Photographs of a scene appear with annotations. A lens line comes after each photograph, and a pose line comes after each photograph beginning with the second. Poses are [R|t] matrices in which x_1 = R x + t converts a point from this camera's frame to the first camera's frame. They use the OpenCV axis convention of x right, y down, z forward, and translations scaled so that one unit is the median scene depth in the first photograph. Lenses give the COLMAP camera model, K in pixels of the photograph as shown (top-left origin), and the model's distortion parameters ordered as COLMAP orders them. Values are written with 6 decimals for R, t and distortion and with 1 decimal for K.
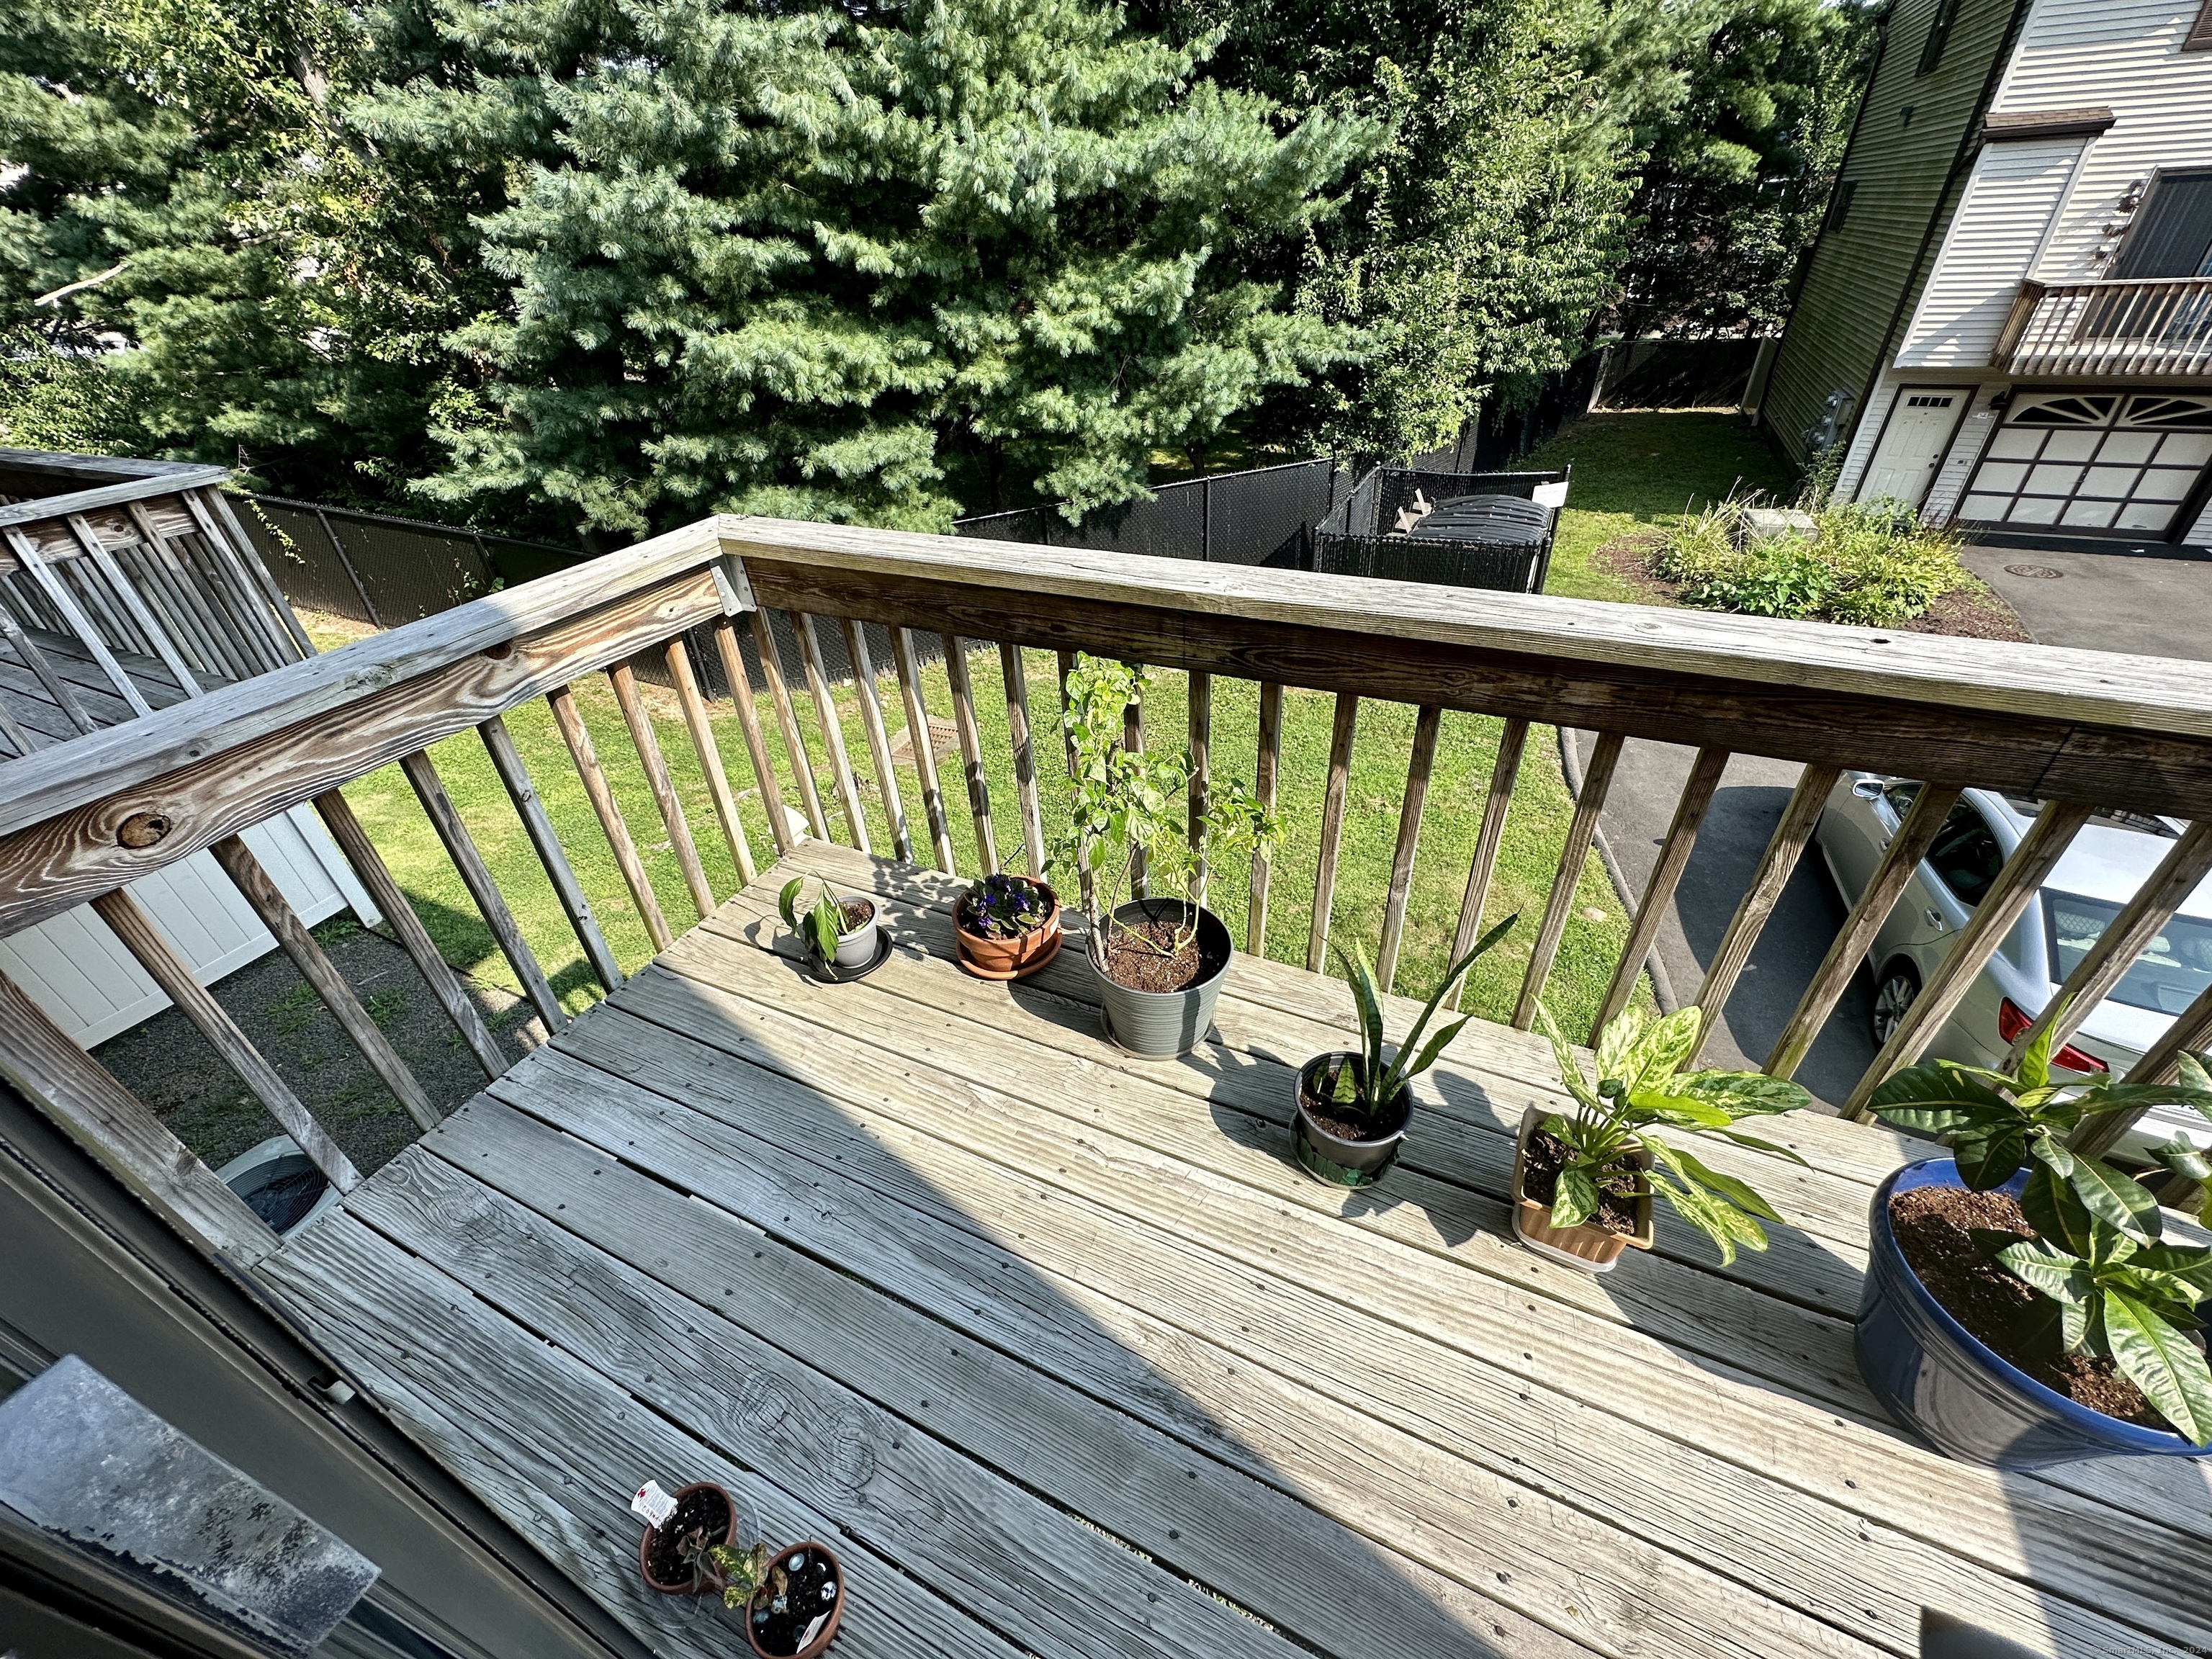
lens RADIAL K [[880.4, 0, 1097.1], [0, 880.4, 825.9], [0, 0, 1]] dist [0.002090, 0.000229]
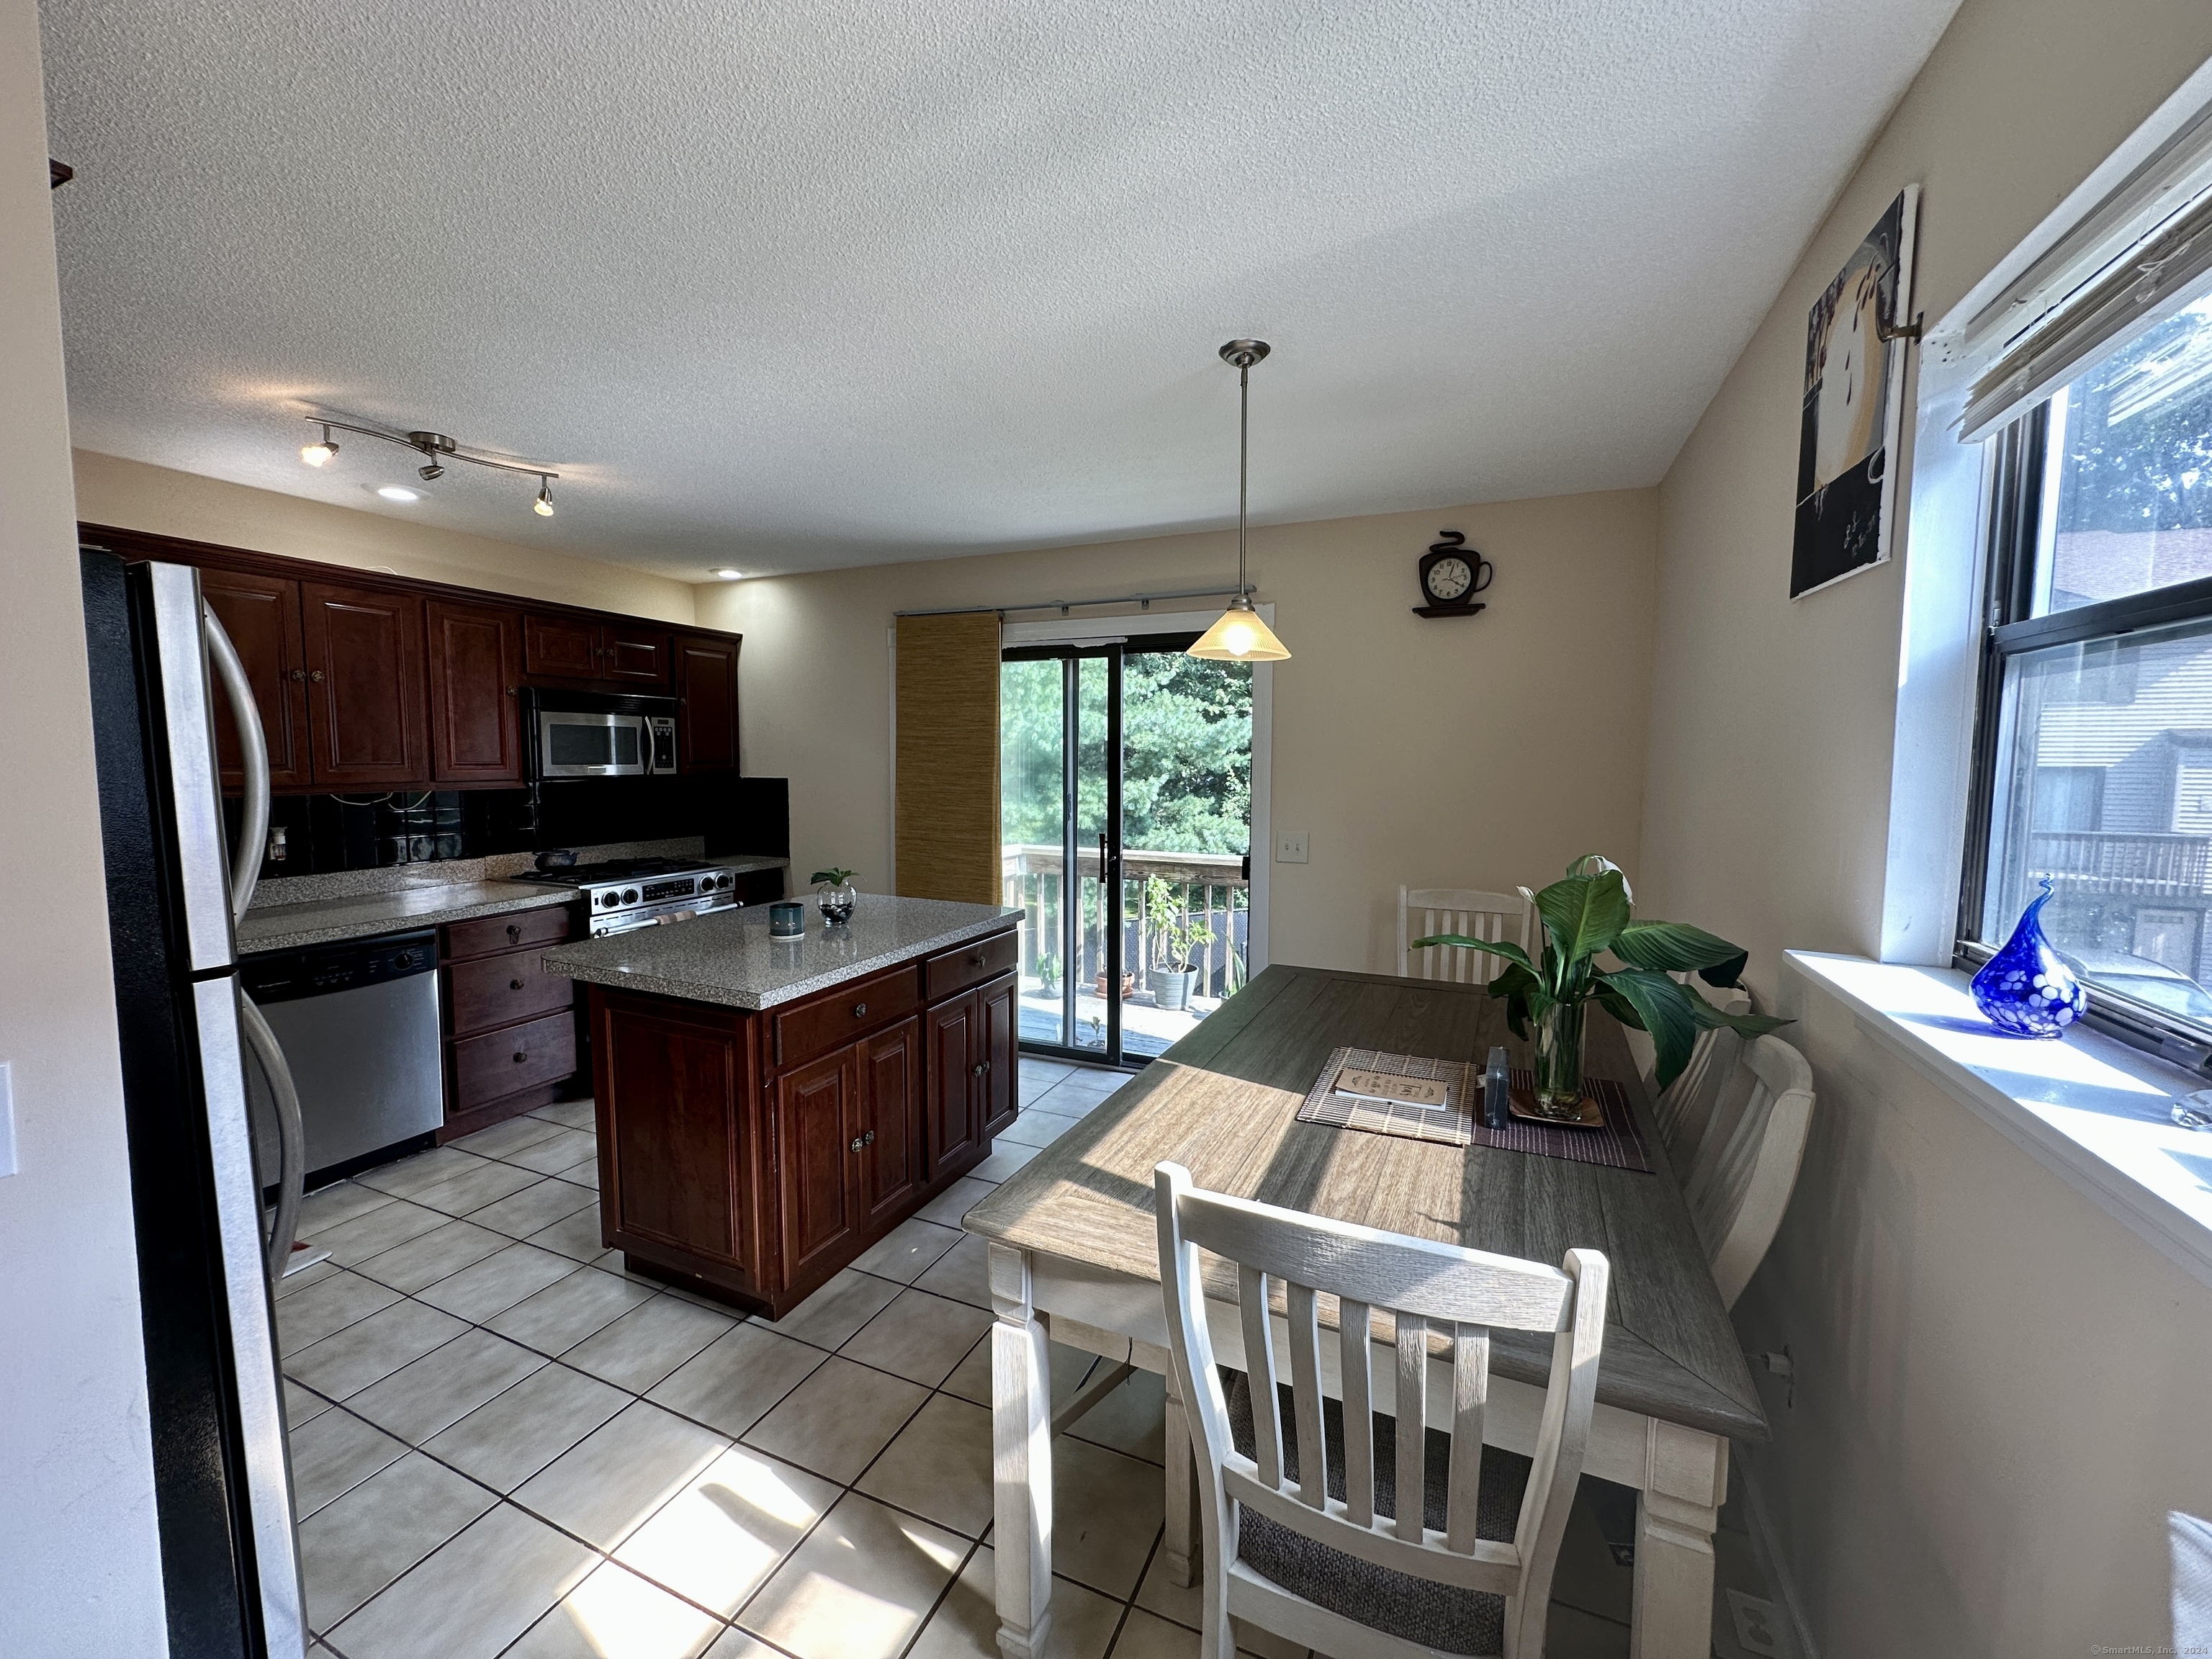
lens RADIAL K [[880.4, 0, 1098.5], [0, 880.4, 825.4], [0, 0, 1]] dist [0.002090, 0.000229]
pose [[0.997353, 0.054823, 0.047773, -0.066034], [-0.024026, 0.868507, -0.495095, 0.205052], [-0.068634, 0.492636, 0.867525, -0.314757]]
